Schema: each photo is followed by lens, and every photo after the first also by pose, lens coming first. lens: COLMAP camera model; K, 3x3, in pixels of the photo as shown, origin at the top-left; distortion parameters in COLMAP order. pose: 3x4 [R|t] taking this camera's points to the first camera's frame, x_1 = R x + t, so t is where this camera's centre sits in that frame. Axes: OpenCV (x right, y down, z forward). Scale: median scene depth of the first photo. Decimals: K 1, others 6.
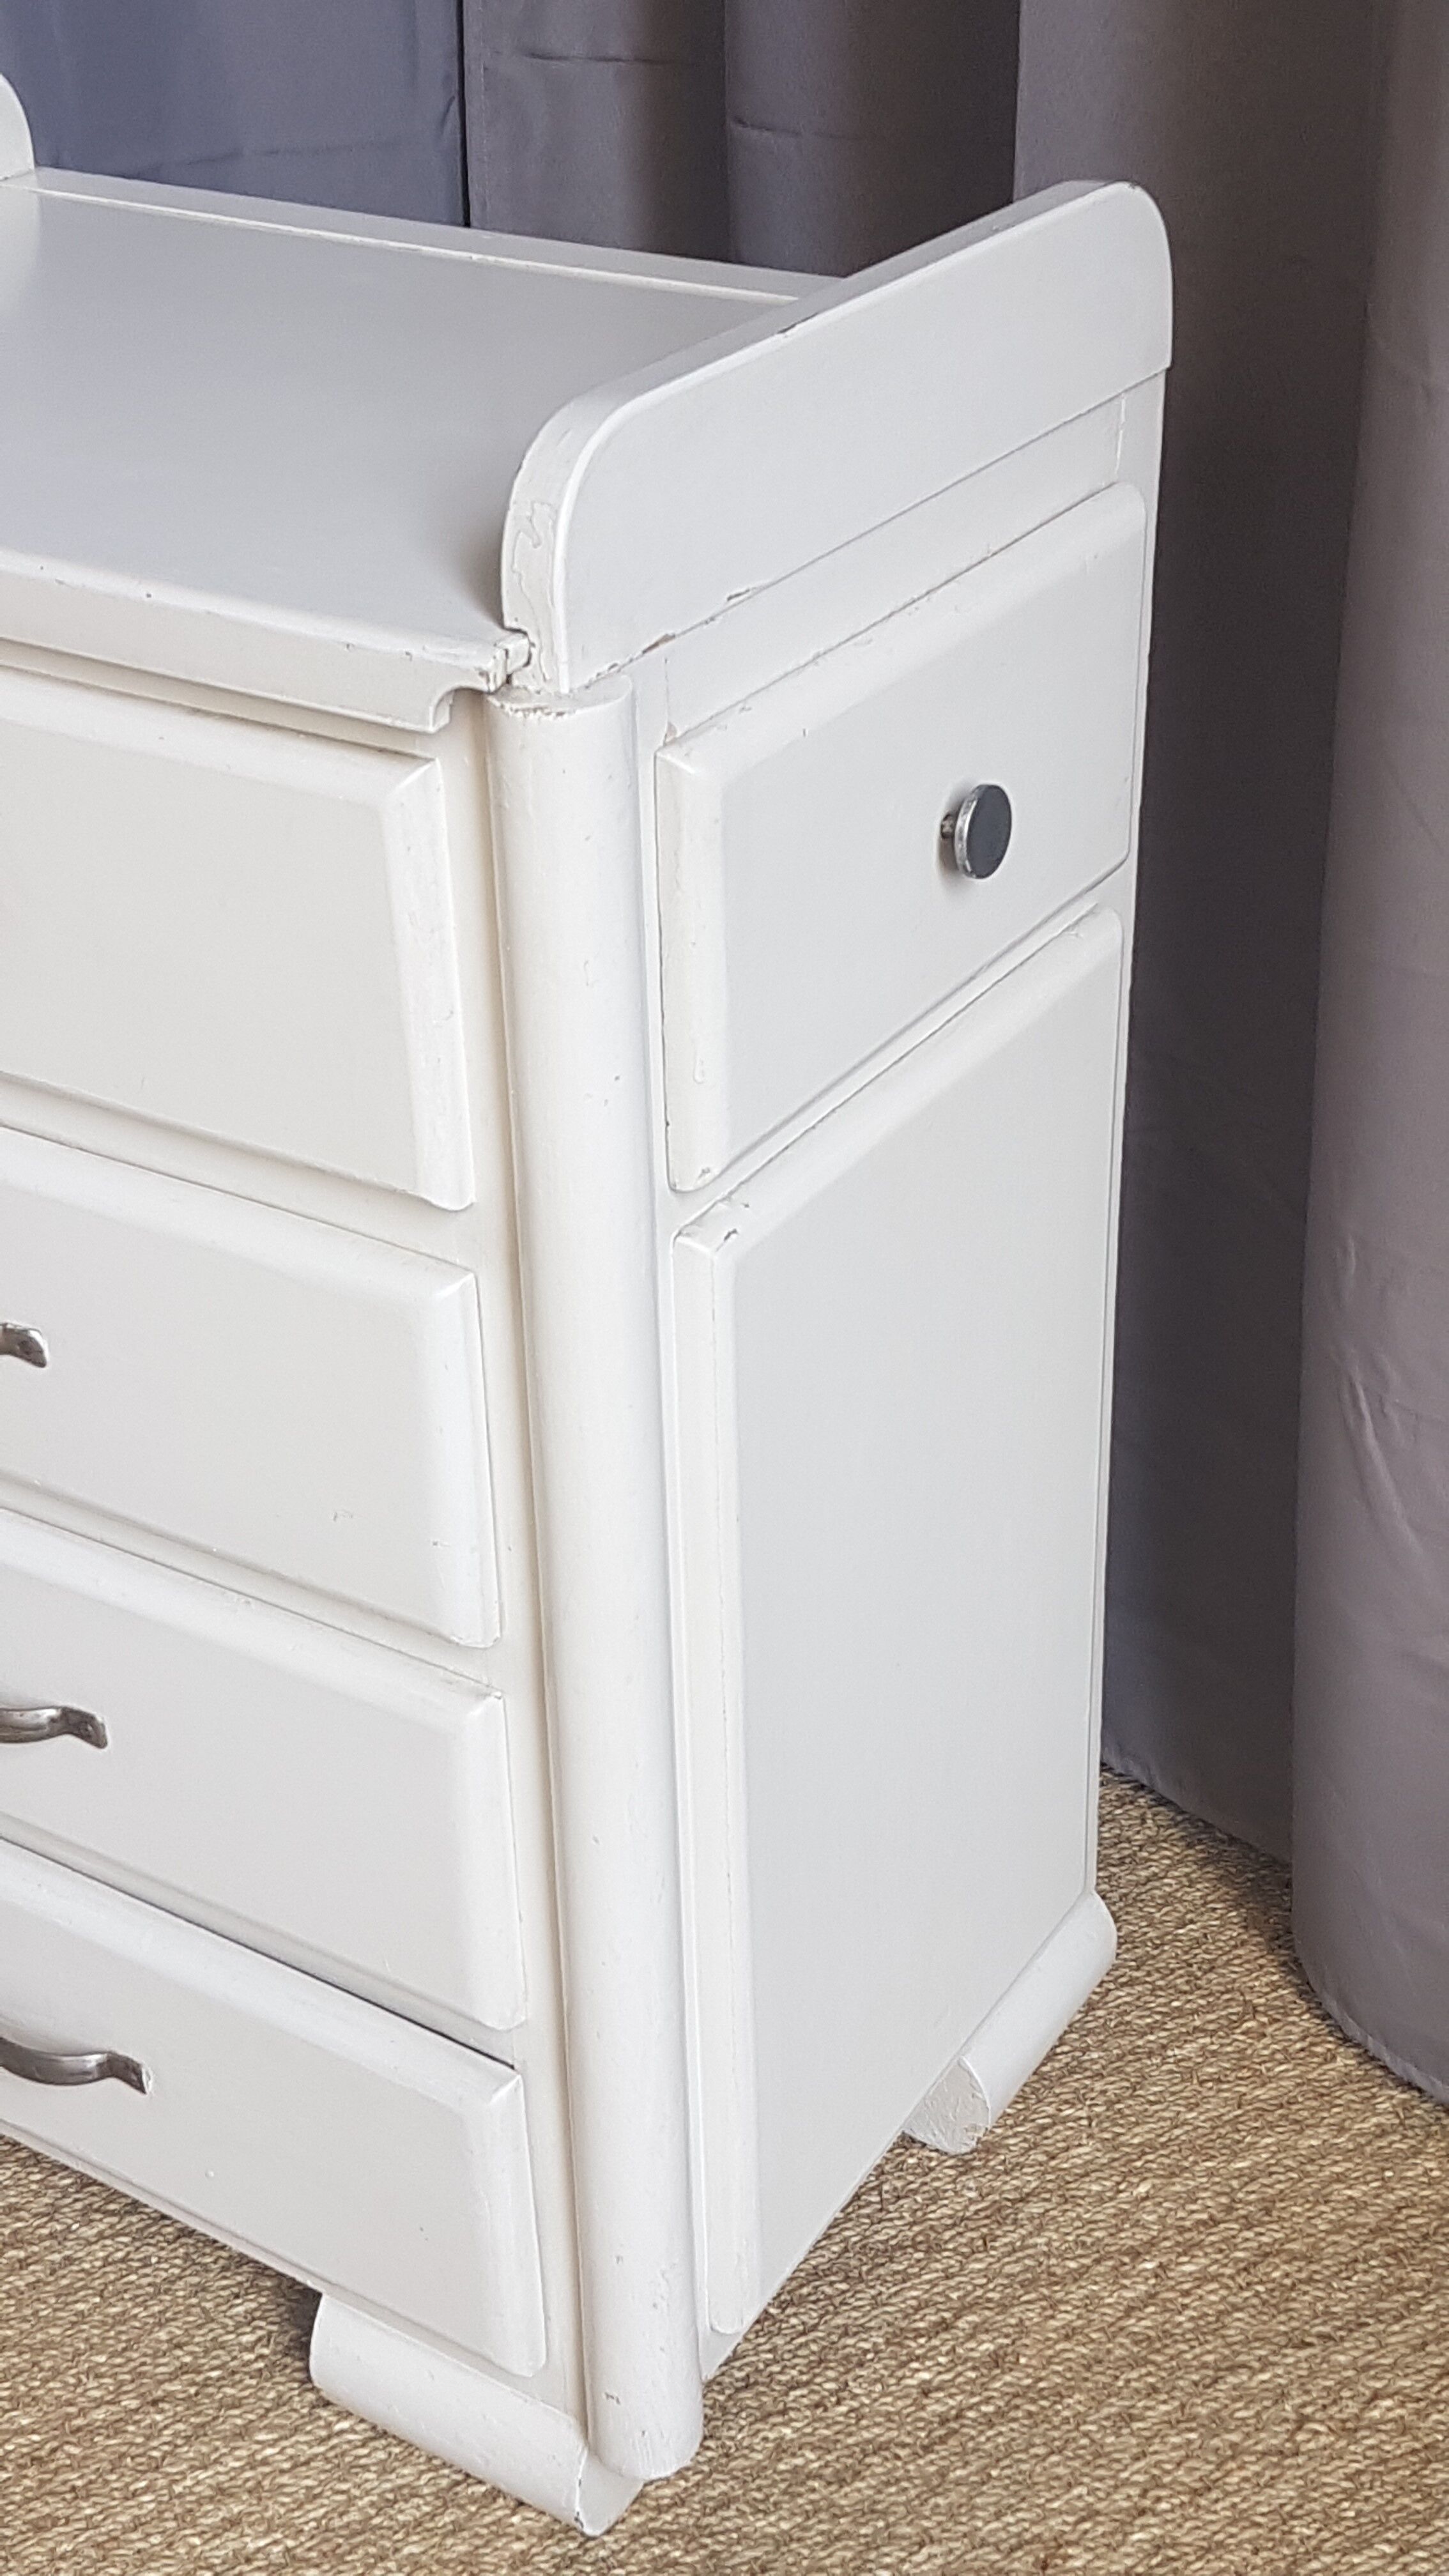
lens RADIAL K [[3372.9, 0, 726.7], [0, 3372.9, 1304.5], [0, 0, 1]] dist [0.137995, 0.000000]
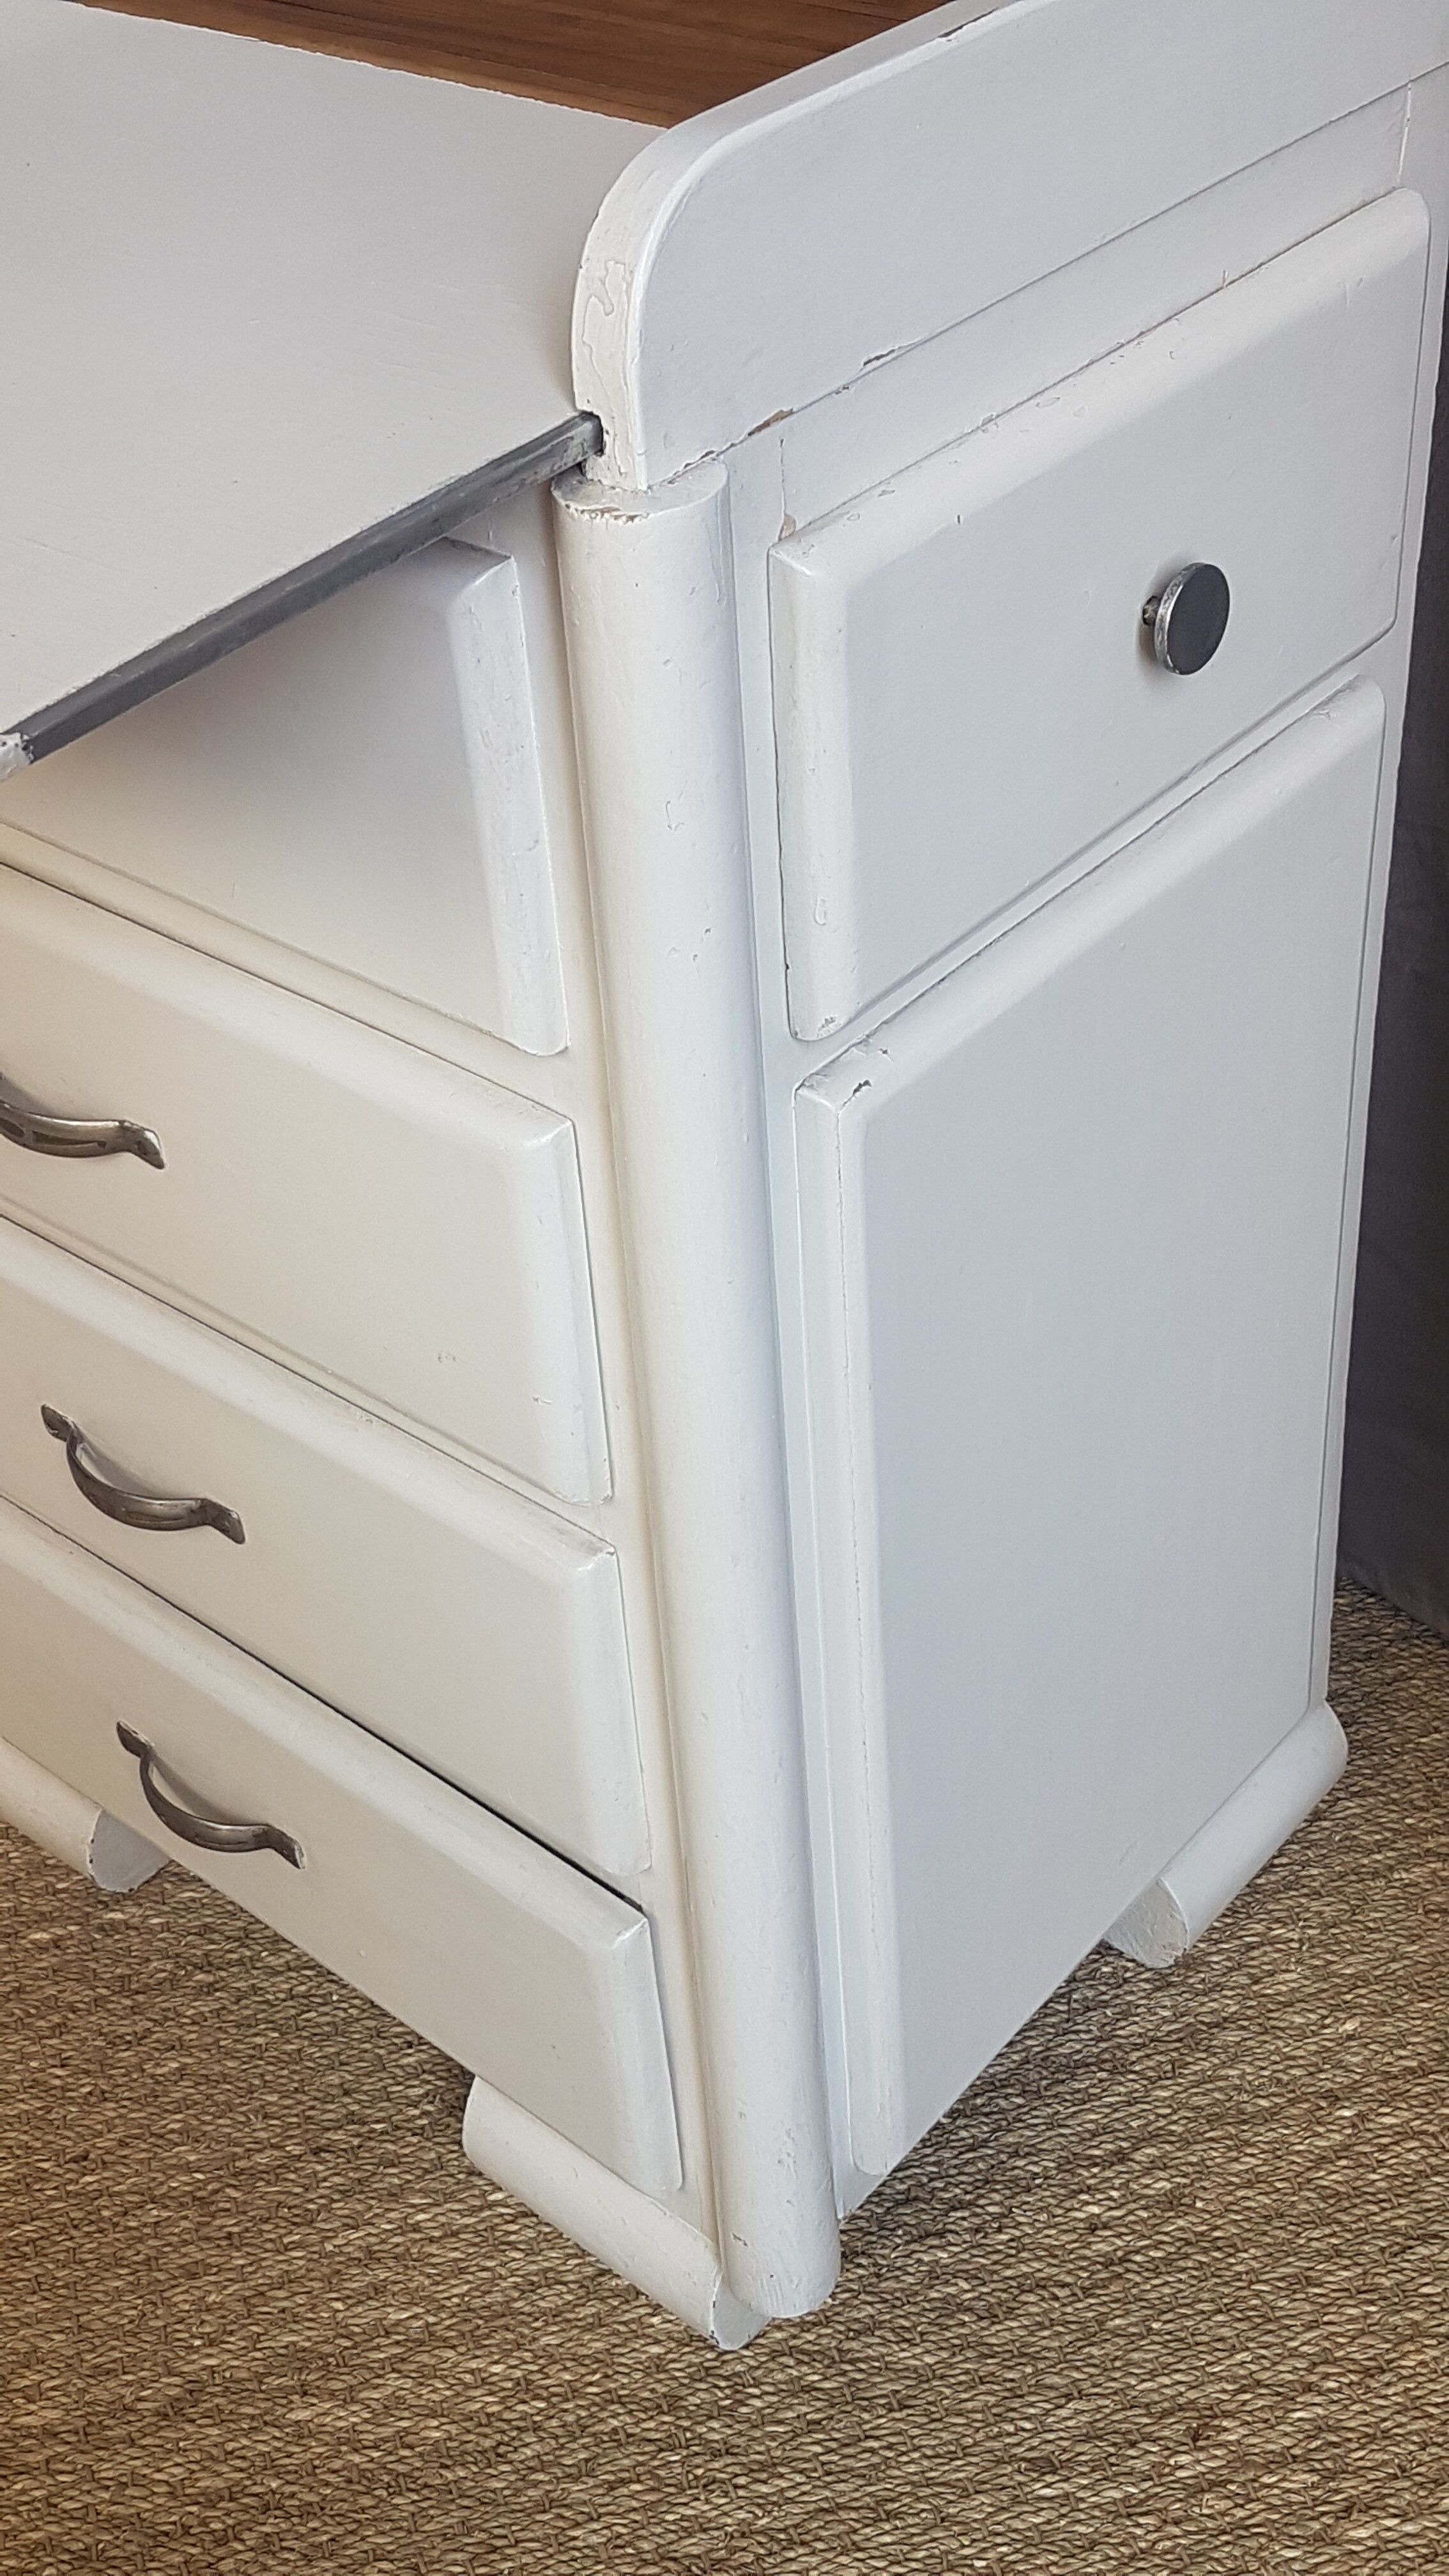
lens RADIAL K [[3124.5, 0, 642.0], [0, 3124.5, 1242.2], [0, 0, 1]] dist [0.123703, 0.000000]
pose [[0.985809, 0.054972, -0.158614, 0.061962], [-0.035818, 0.991983, 0.121189, -0.062692], [0.164004, -0.113788, 0.979875, 0.144415]]
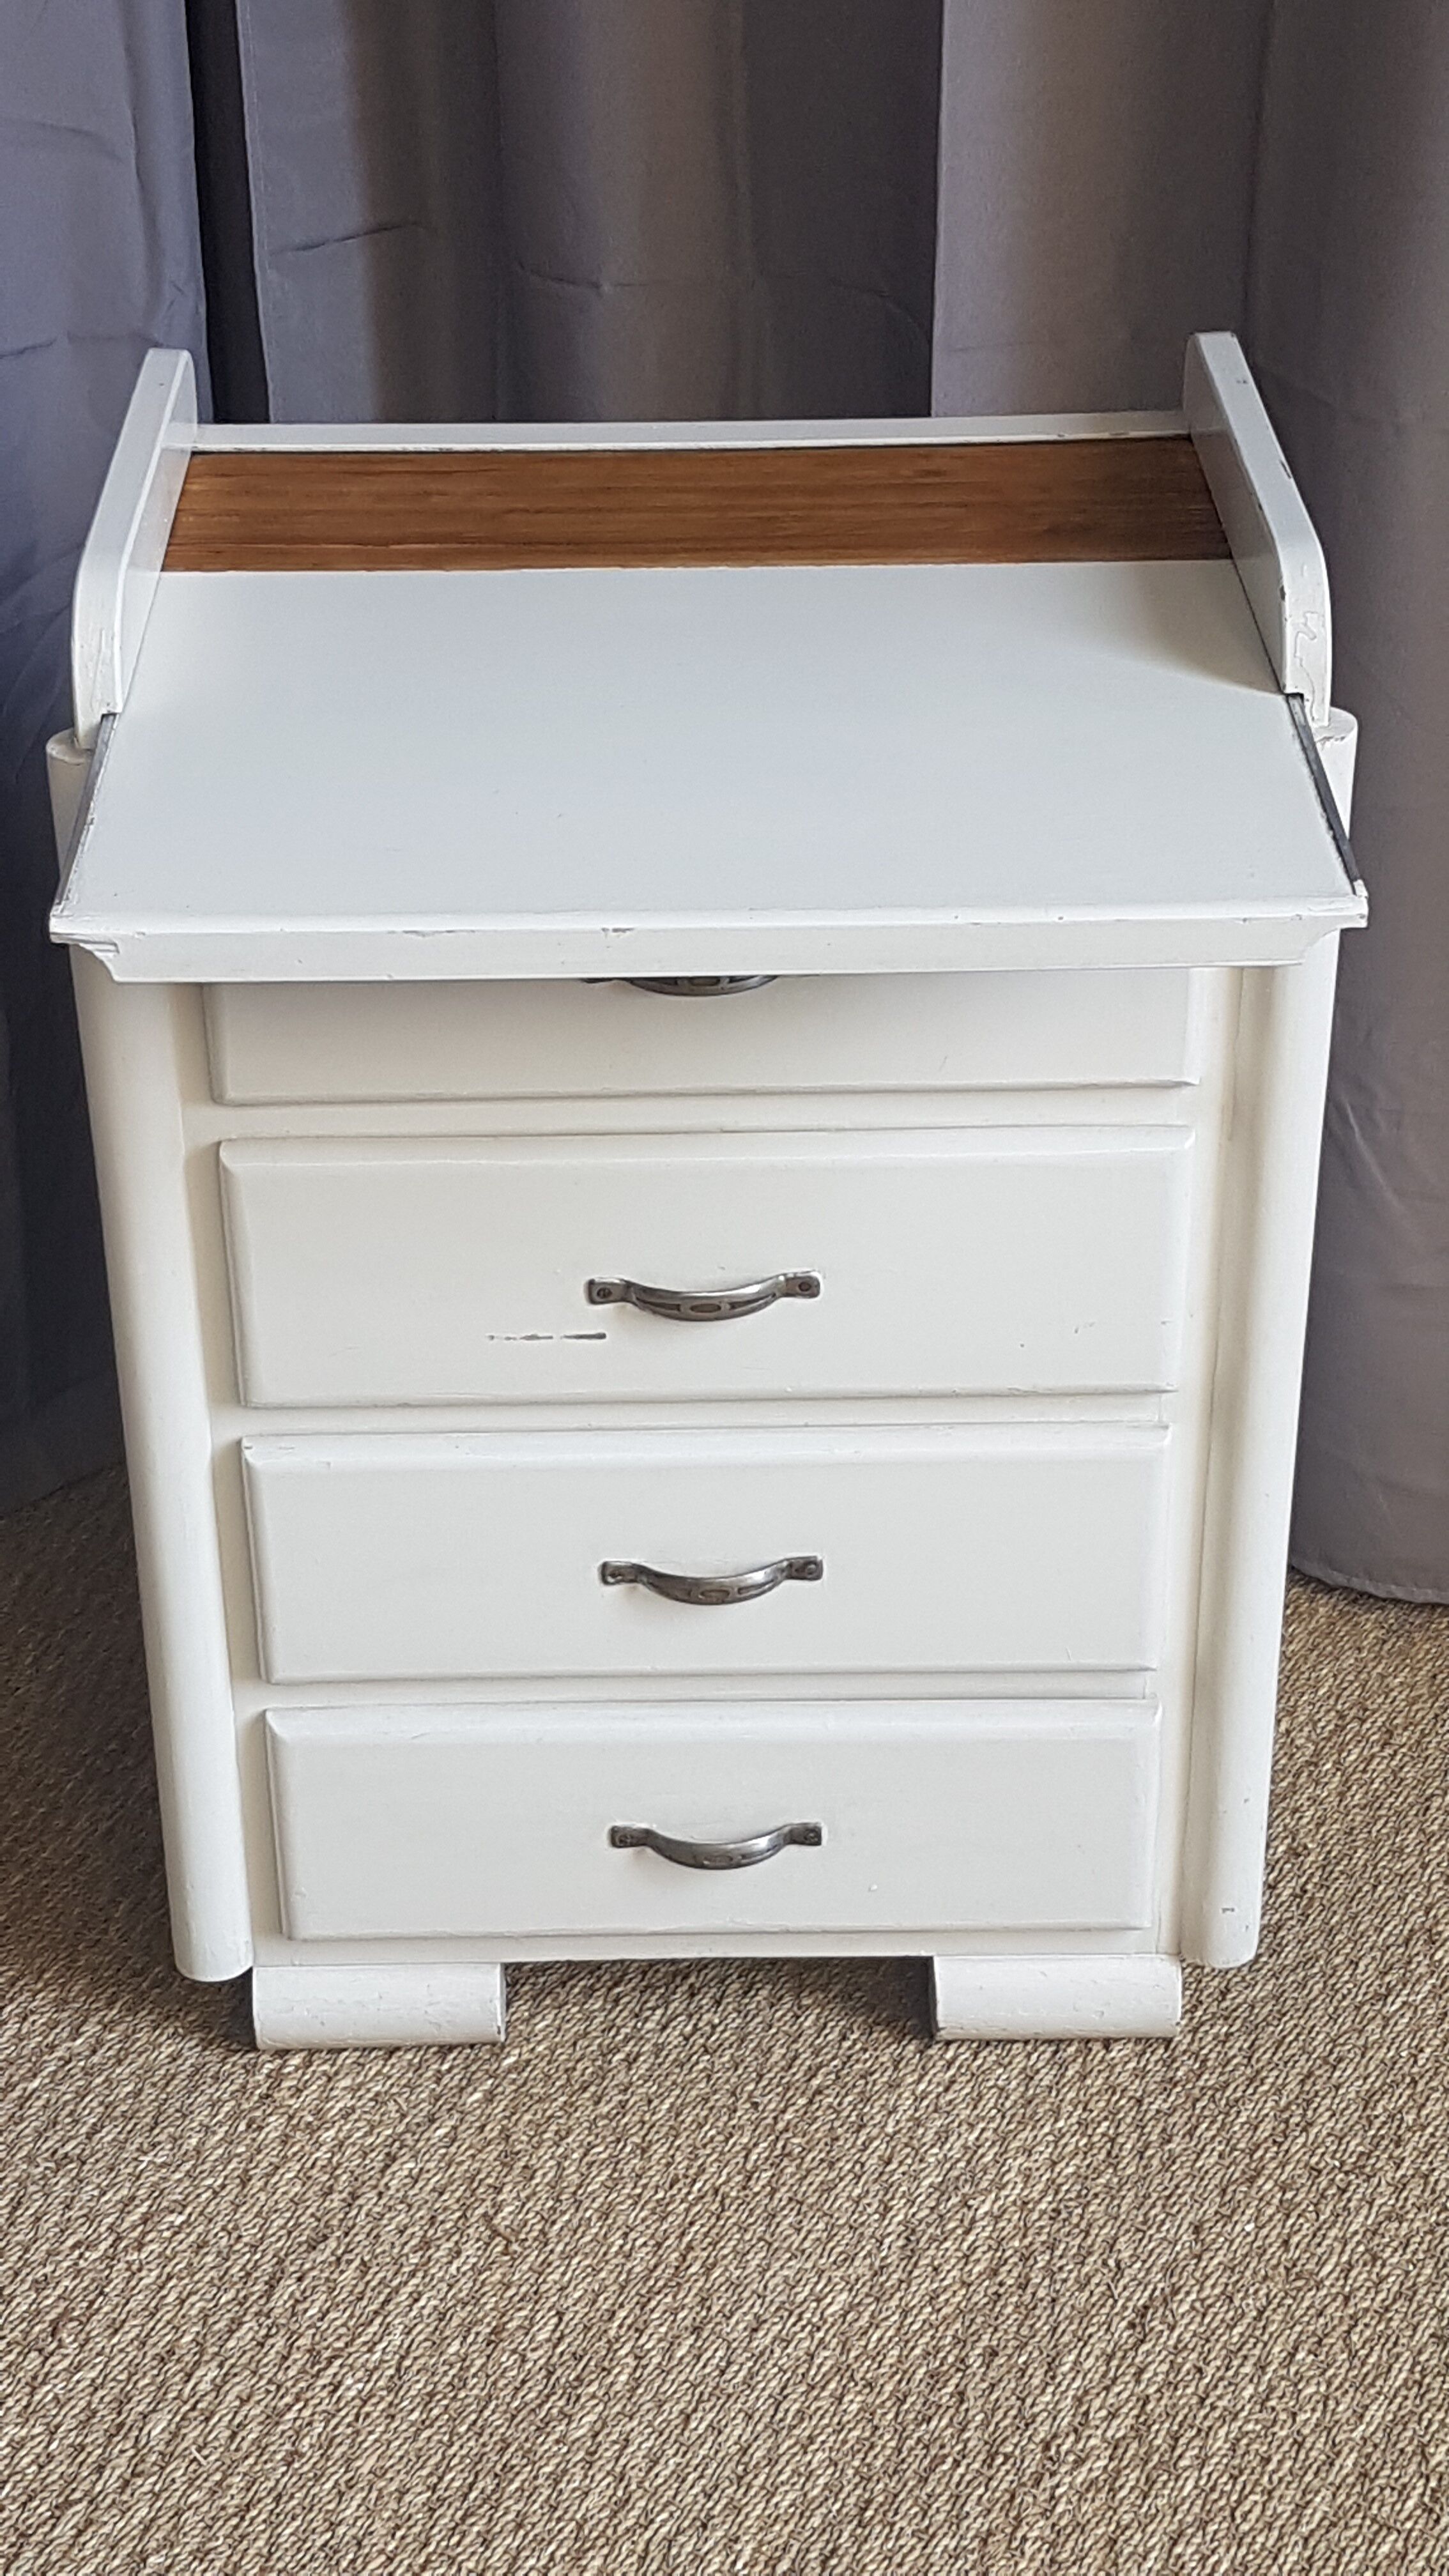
lens RADIAL K [[3834.6, 0, 698.9], [0, 3834.6, 1311.5], [0, 0, 1]] dist [0.200254, 0.000000]
pose [[0.839684, -0.271981, 0.470061, -0.847560], [0.267279, 0.960435, 0.078267, -0.096102], [-0.472750, 0.059918, 0.879157, -0.298575]]
